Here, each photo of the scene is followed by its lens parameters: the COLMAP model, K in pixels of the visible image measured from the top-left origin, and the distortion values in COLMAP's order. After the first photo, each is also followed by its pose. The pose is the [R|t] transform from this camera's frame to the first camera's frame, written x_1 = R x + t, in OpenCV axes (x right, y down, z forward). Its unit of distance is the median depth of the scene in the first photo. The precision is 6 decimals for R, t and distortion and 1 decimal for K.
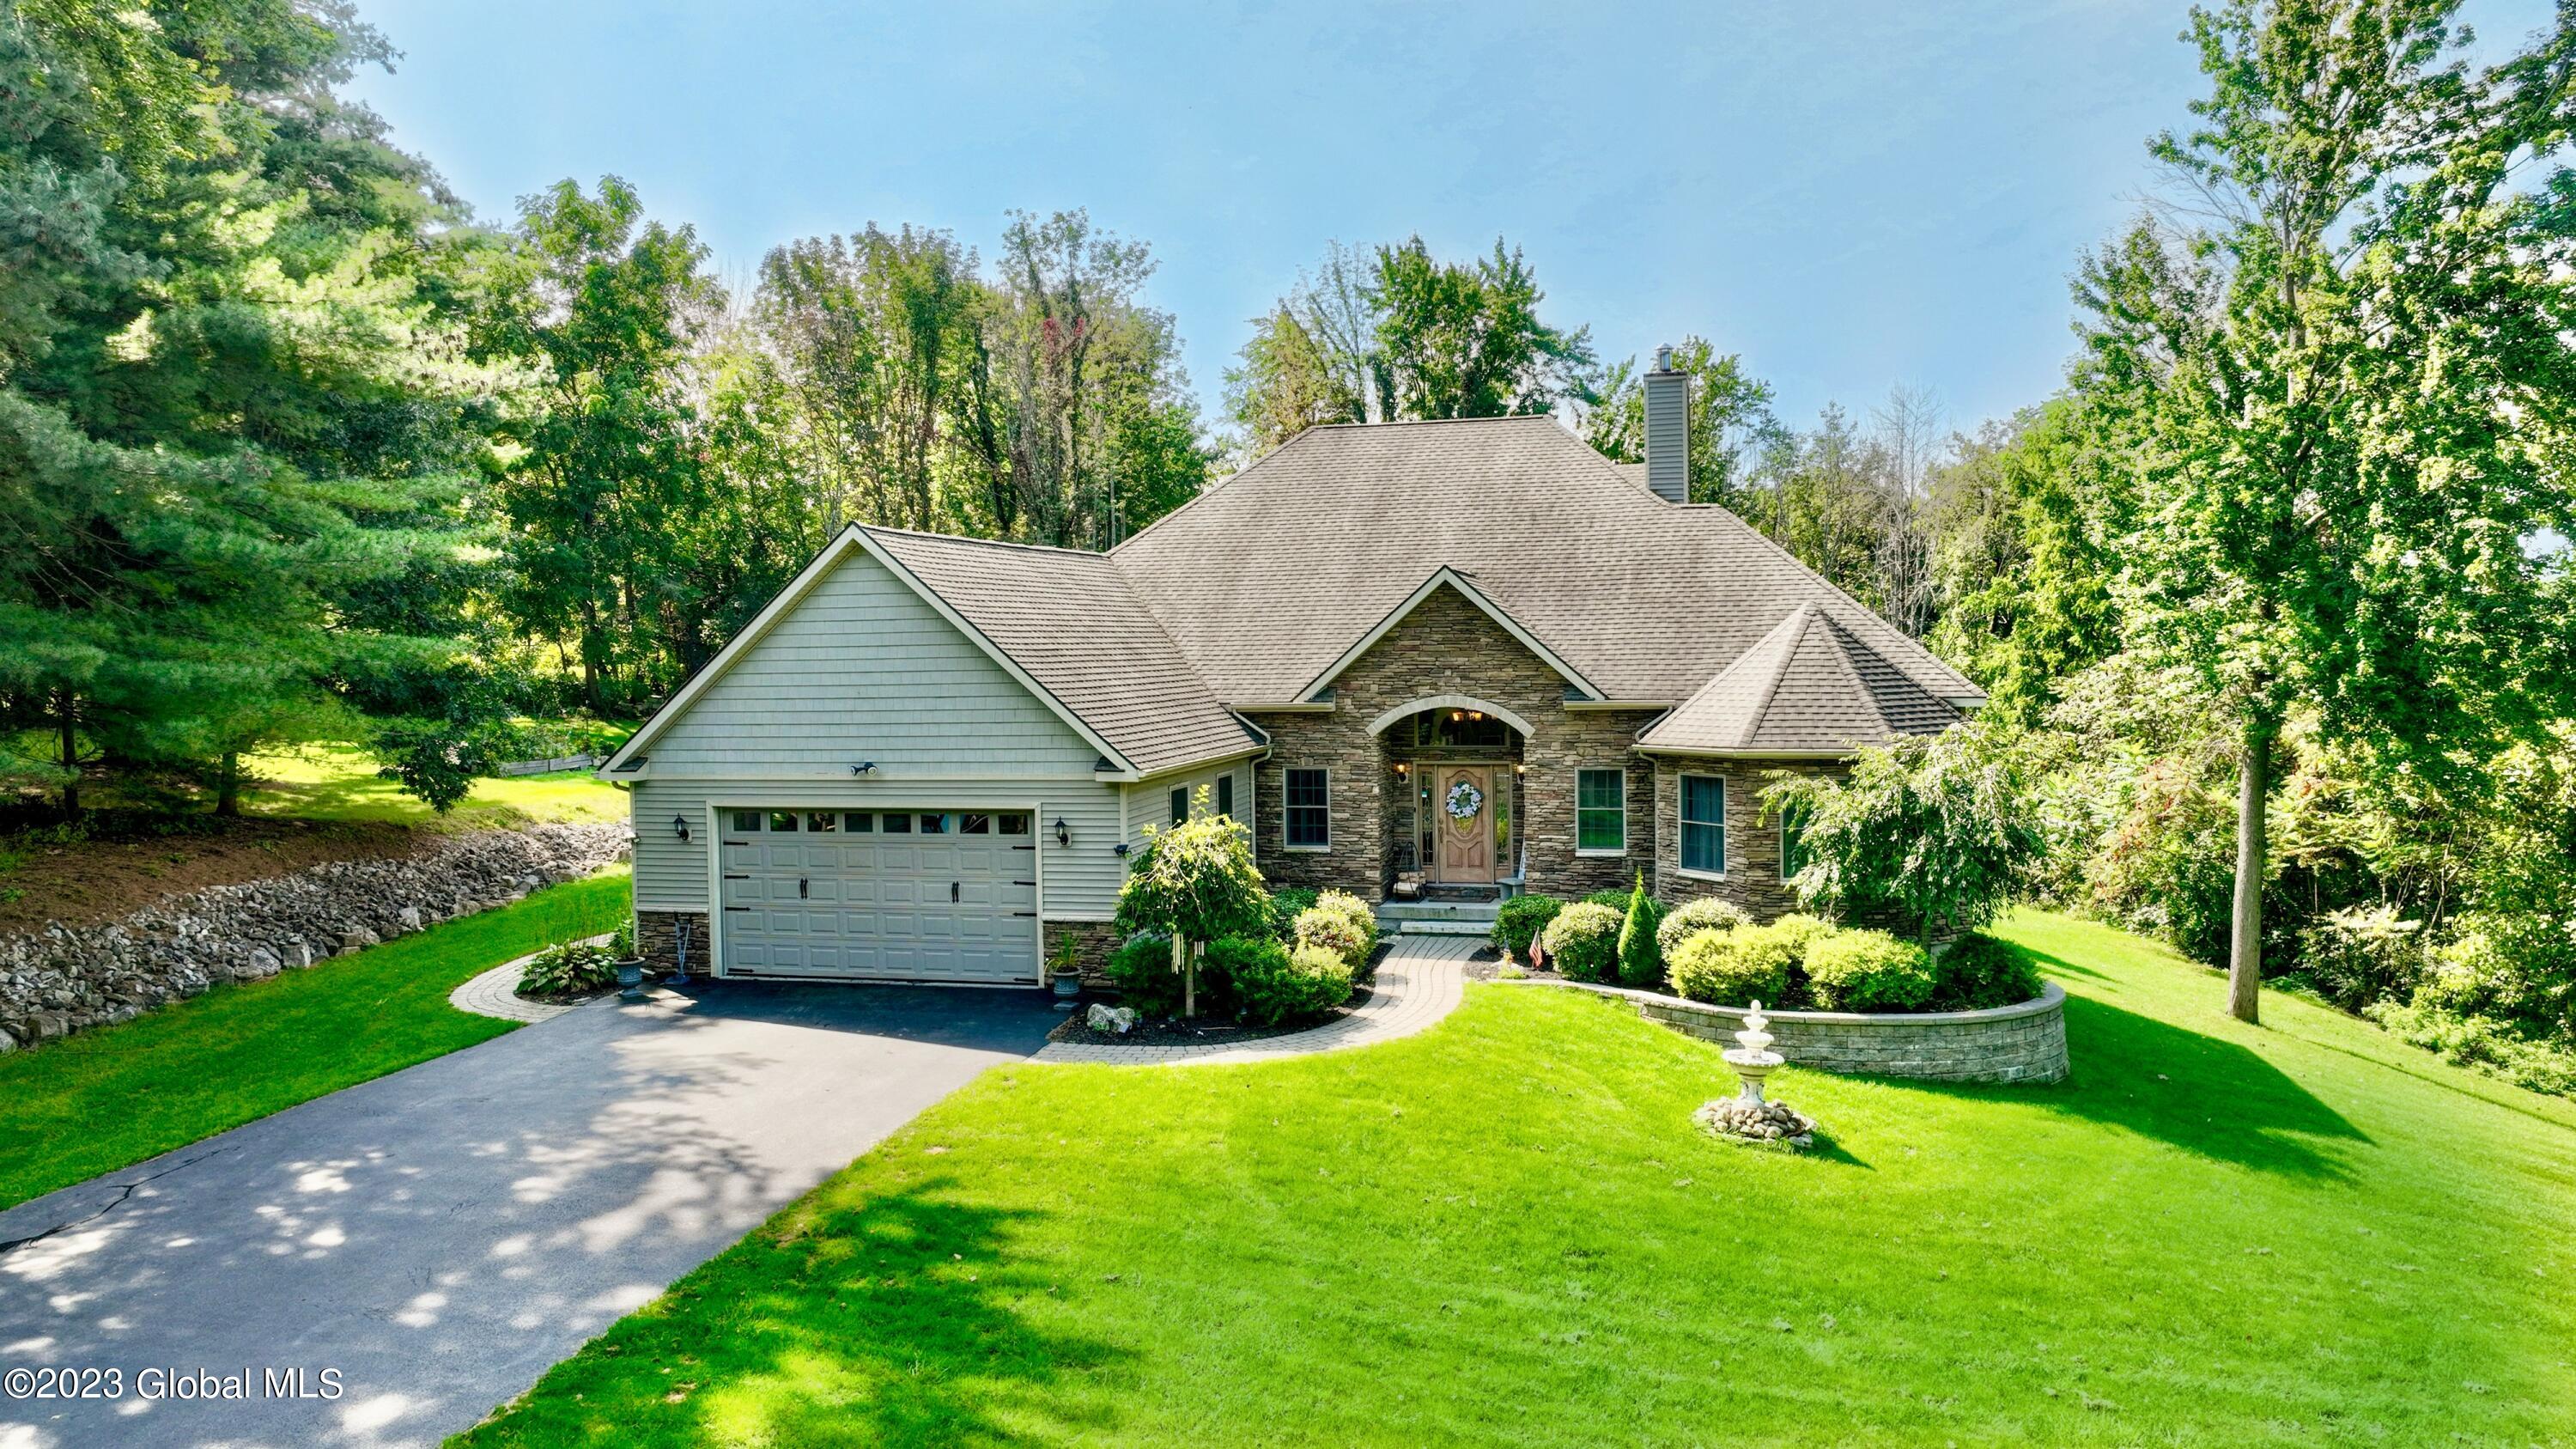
lens RADIAL K [[1839.8, 0, 1288.0], [0, 1839.8, 724.5], [0, 0, 1]] dist [-0.006201, -0.001368]
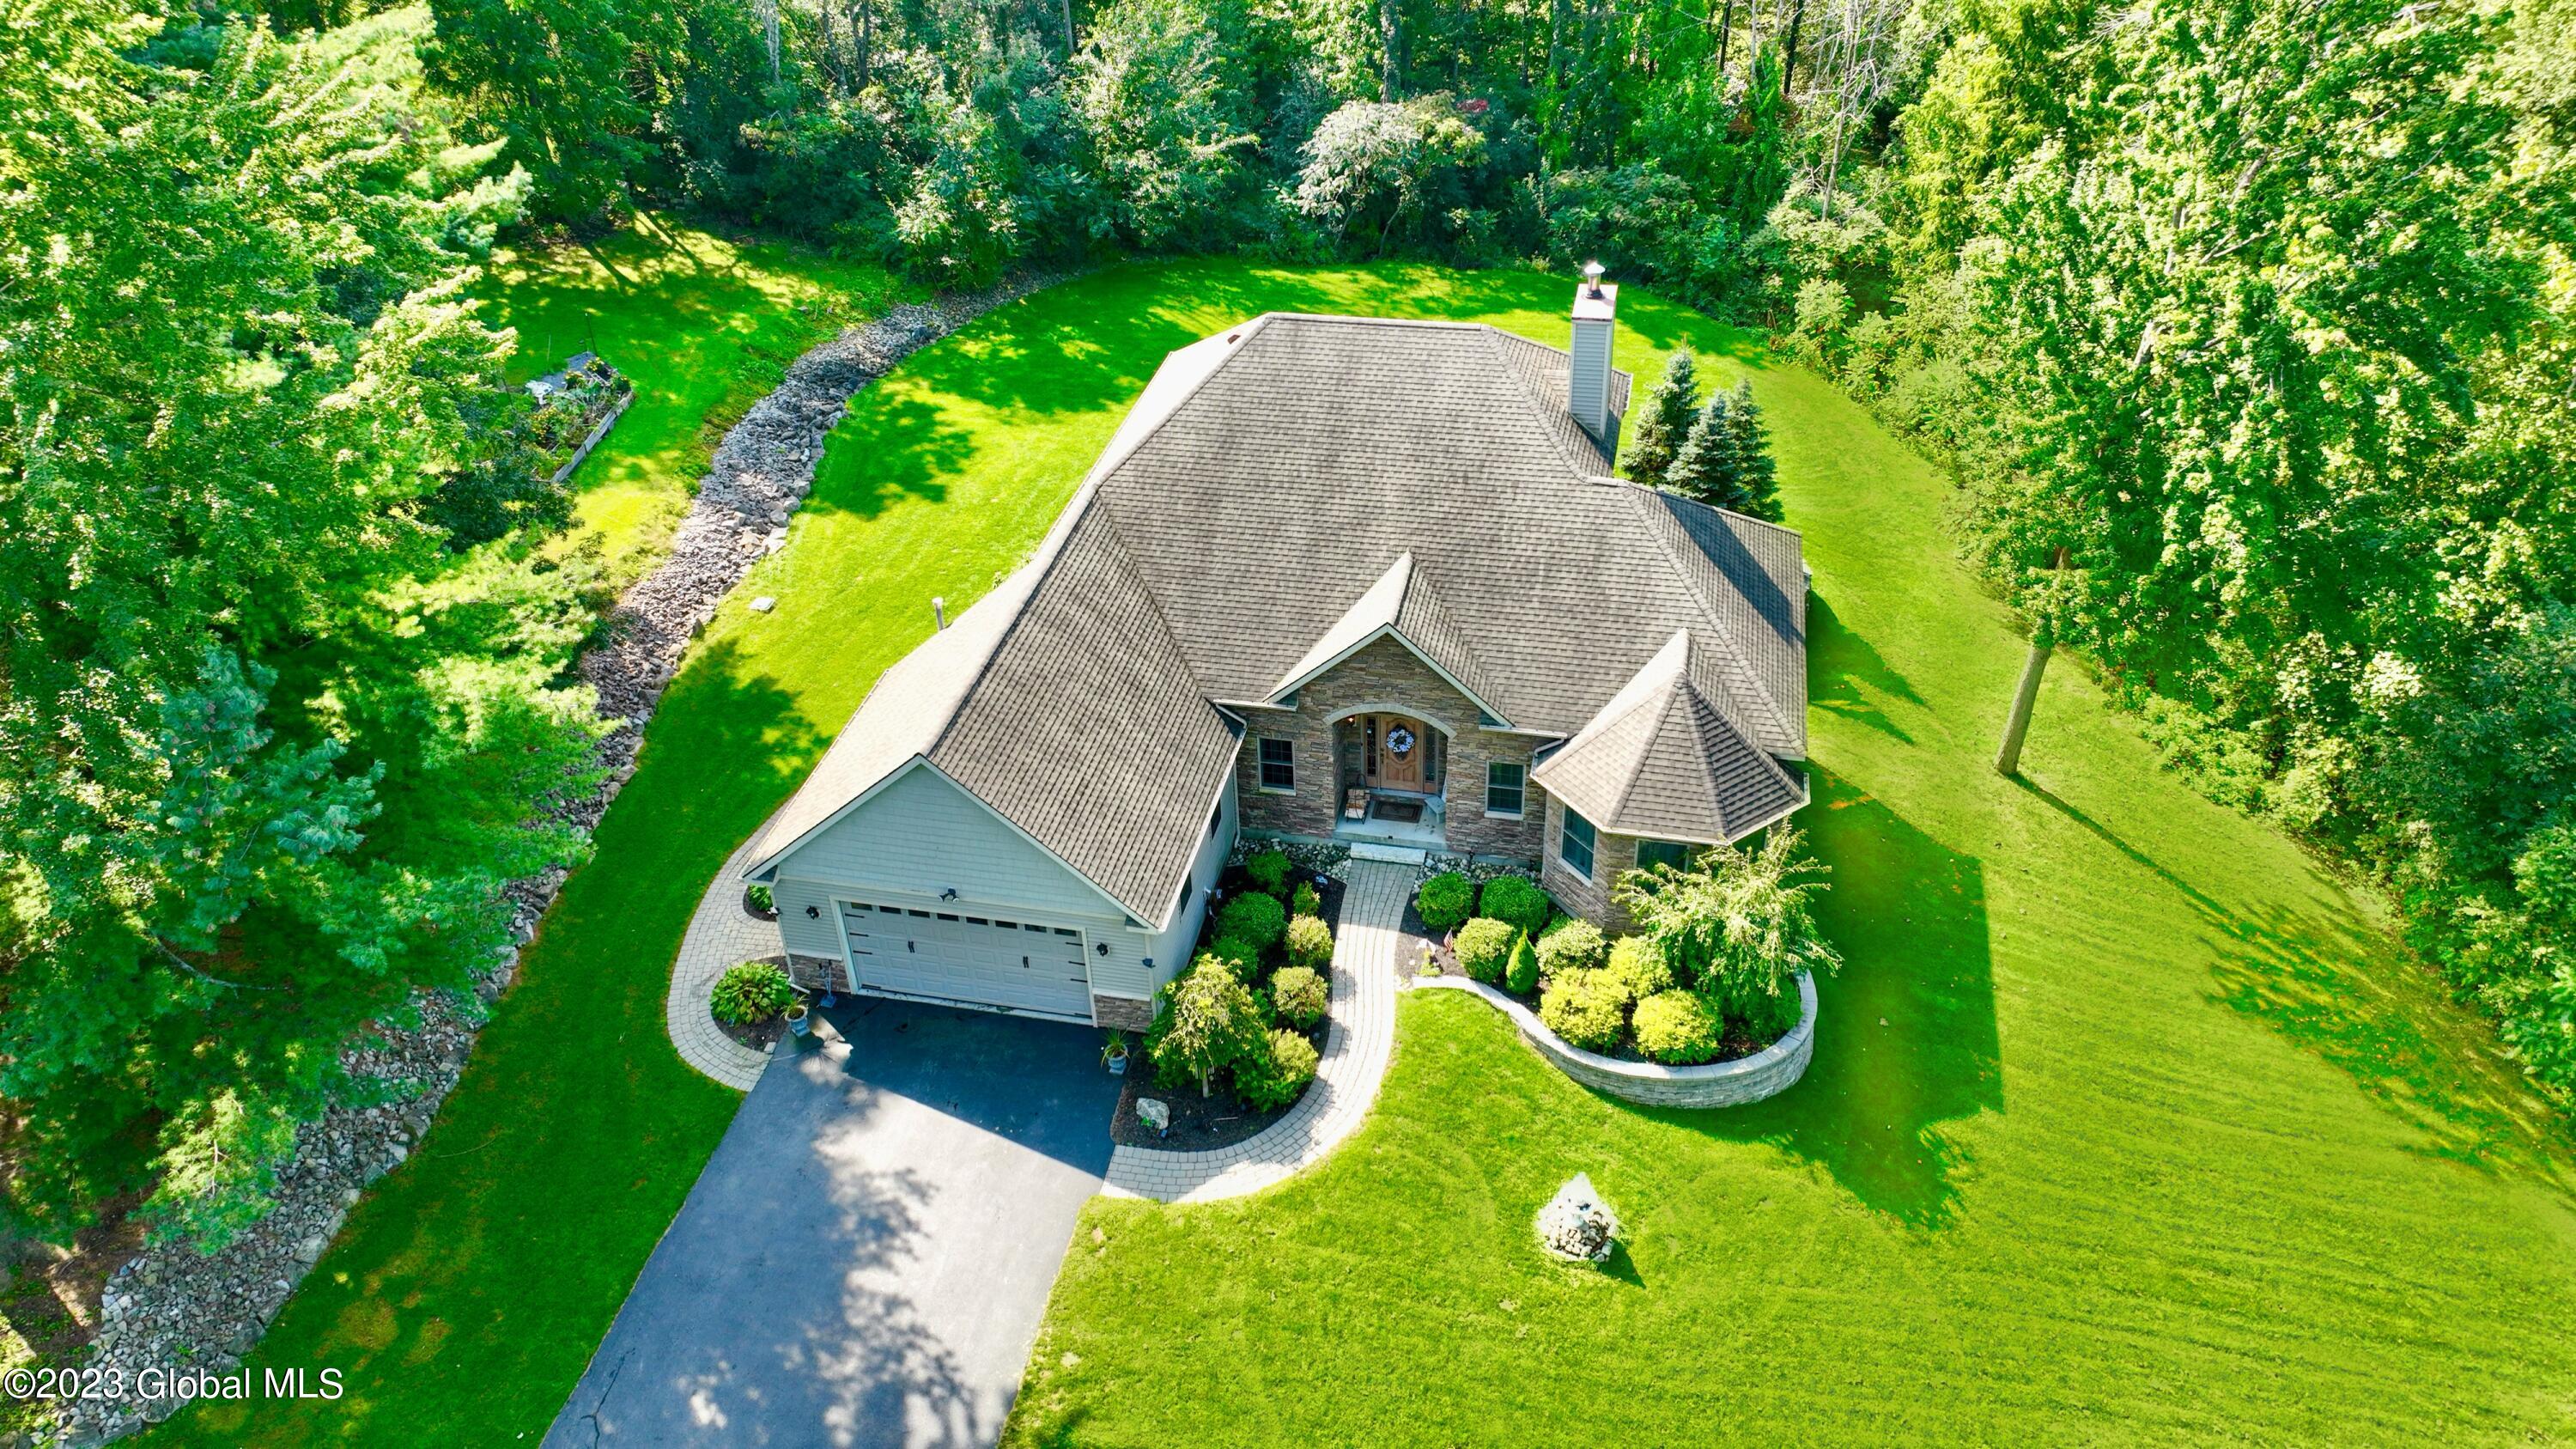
lens RADIAL K [[1799.7, 0, 1288.0], [0, 1799.7, 724.5], [0, 0, 1]] dist [-0.023677, -0.001232]
pose [[0.999295, -0.033446, 0.017061, -0.002575], [0.019008, 0.842531, 0.538312, -0.760149], [-0.032378, -0.537608, 0.842573, -0.035942]]
